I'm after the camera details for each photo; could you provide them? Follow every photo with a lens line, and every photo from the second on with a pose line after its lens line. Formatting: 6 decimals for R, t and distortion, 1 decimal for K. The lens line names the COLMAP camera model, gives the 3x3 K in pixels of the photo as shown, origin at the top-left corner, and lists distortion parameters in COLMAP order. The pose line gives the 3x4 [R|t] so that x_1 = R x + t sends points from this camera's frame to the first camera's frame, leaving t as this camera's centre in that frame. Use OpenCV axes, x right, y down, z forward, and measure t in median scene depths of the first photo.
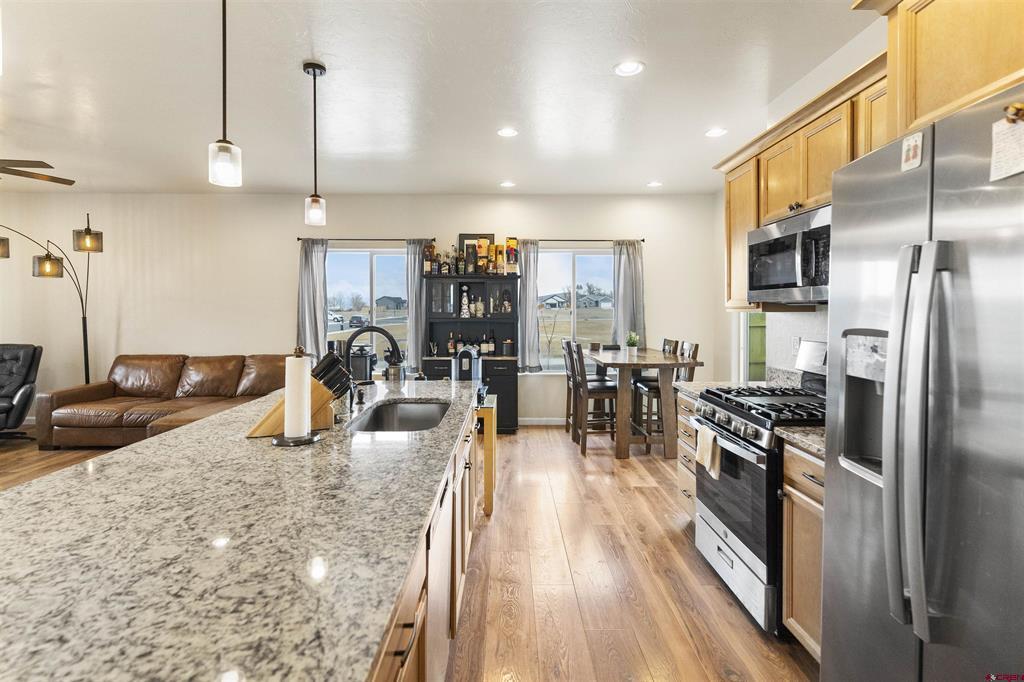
lens RADIAL K [[509.1, 0, 519.5], [0, 509.1, 305.6], [0, 0, 1]] dist [0.003334, -0.002199]
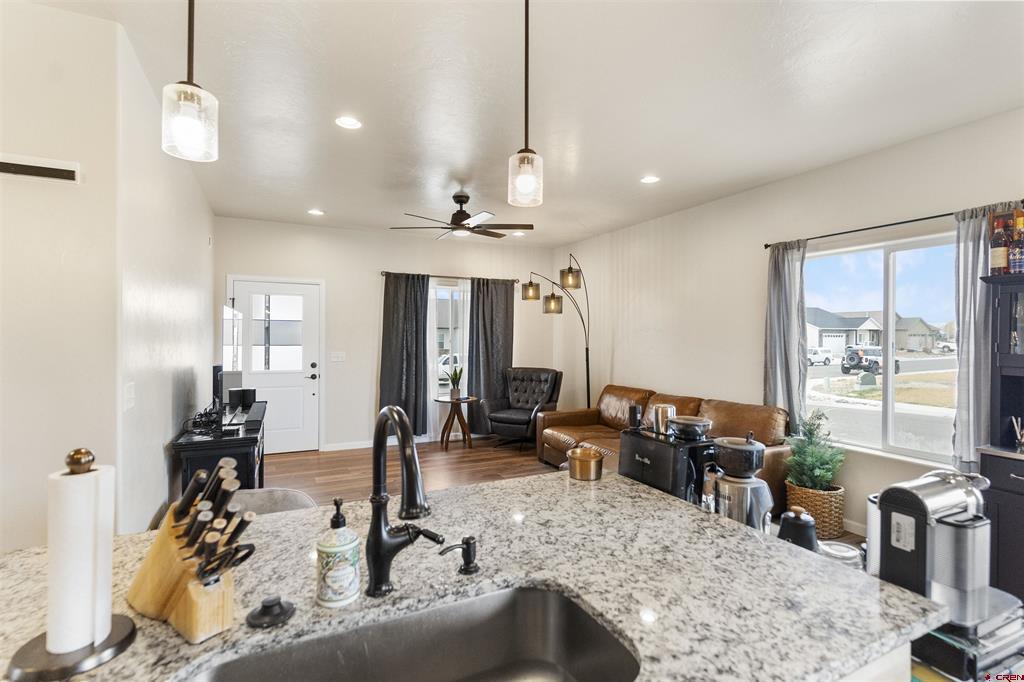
lens RADIAL K [[485.9, 0, 521.3], [0, 485.9, 339.2], [0, 0, 1]] dist [0.002809, -0.000026]
pose [[0.425551, 0.007695, -0.904902, 0.046240], [0.003339, 0.999944, 0.010073, -0.007615], [0.904928, -0.007308, 0.425501, 0.425013]]
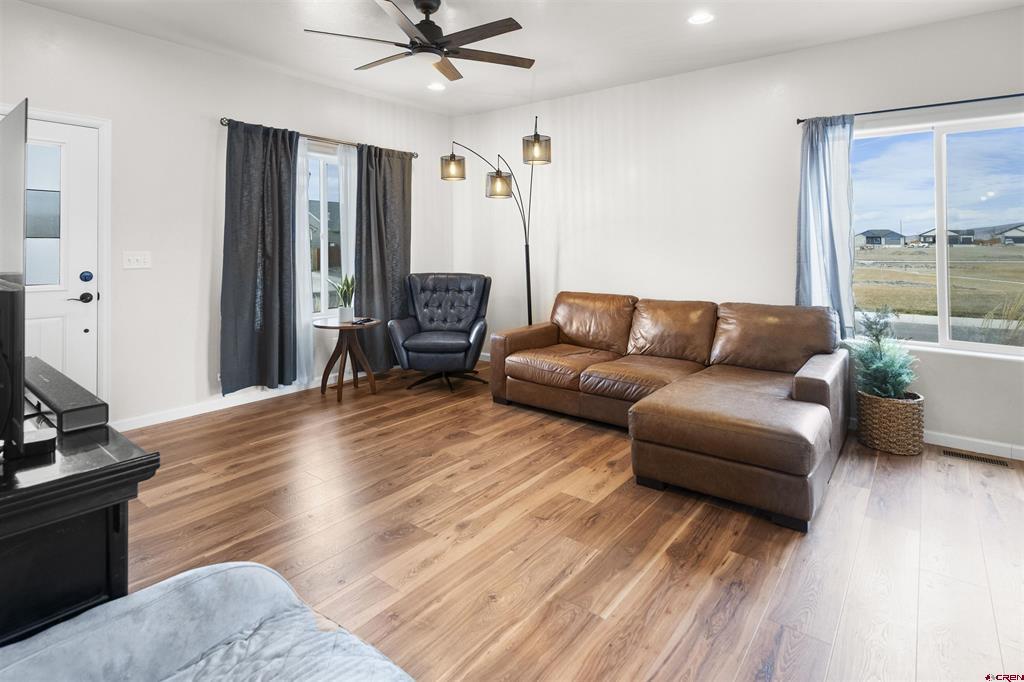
lens RADIAL K [[509.1, 0, 501.2], [0, 509.1, 241.1], [0, 0, 1]] dist [0.003334, -0.002199]
pose [[0.775305, -0.003596, -0.631576, -0.350727], [0.001273, 0.999991, -0.004130, 0.019700], [0.631585, 0.002398, 0.775303, 0.311623]]
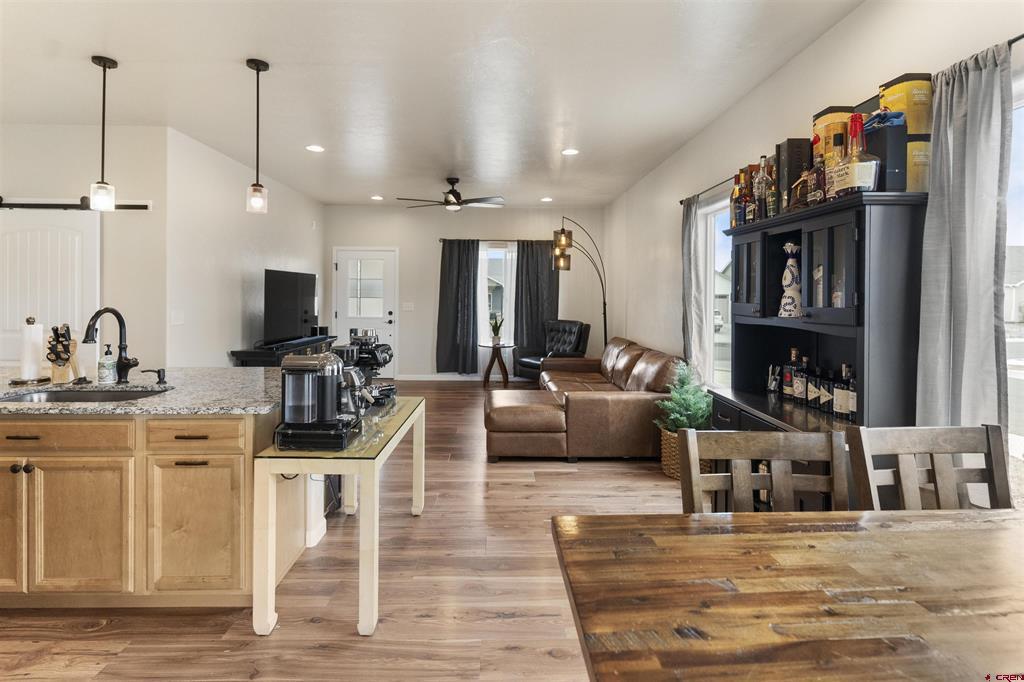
lens RADIAL K [[509.1, 0, 517.3], [0, 509.1, 285.9], [0, 0, 1]] dist [0.003334, -0.002199]
pose [[0.004154, -0.016743, -0.999851, 0.334150], [-0.000088, 0.999860, -0.016744, 0.004978], [0.999991, 0.000157, 0.004152, 0.814678]]
